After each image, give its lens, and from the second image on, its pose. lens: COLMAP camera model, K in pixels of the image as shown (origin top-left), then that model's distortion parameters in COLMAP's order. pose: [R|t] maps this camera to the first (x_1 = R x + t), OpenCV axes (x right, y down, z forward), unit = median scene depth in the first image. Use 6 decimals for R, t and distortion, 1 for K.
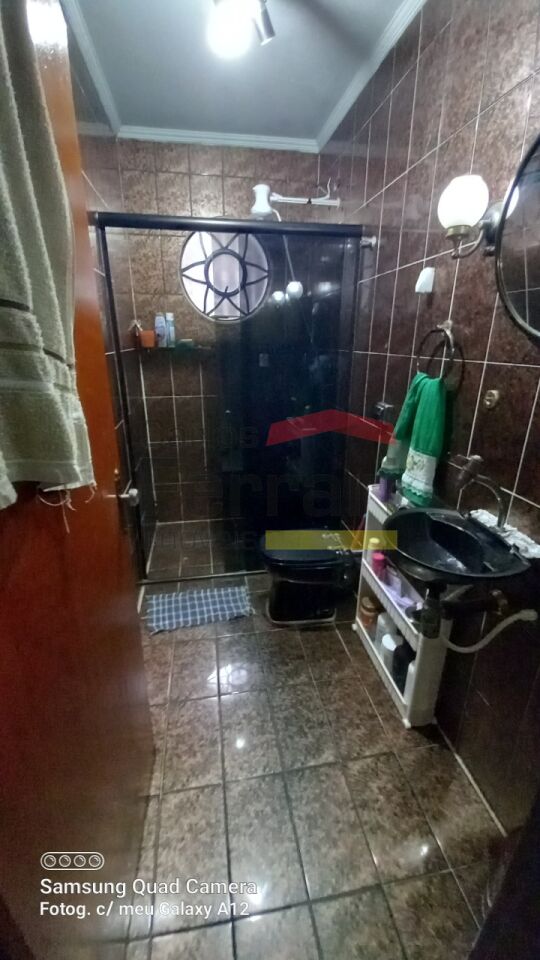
lens RADIAL K [[386.5, 0, 267.6], [0, 386.5, 477.6], [0, 0, 1]] dist [0.013712, -0.009733]
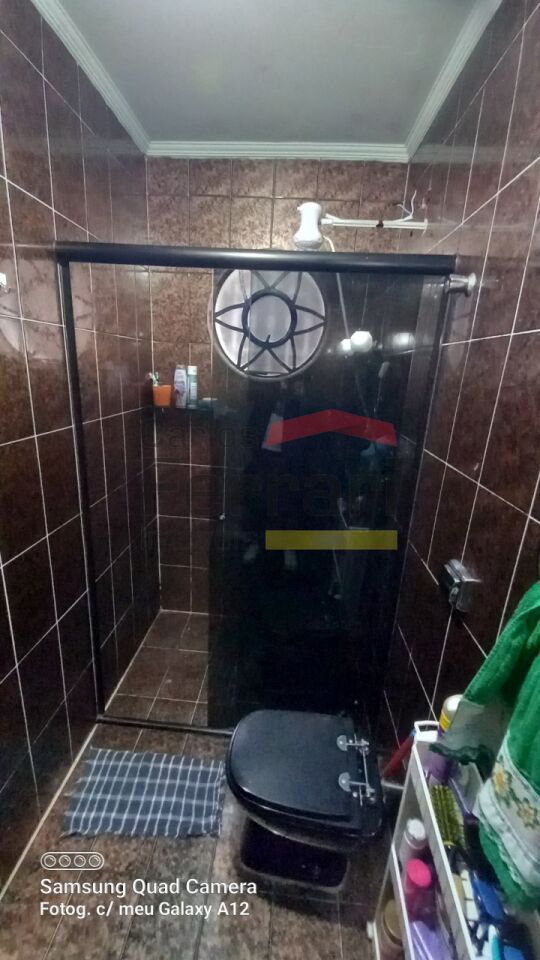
lens RADIAL K [[386.5, 0, 264.7], [0, 386.5, 479.6], [0, 0, 1]] dist [0.013712, -0.009733]
pose [[0.969534, 0.113383, -0.217134, 0.096994], [-0.127300, 0.990543, -0.051172, -0.180982], [0.209279, 0.077254, 0.974800, 0.287180]]
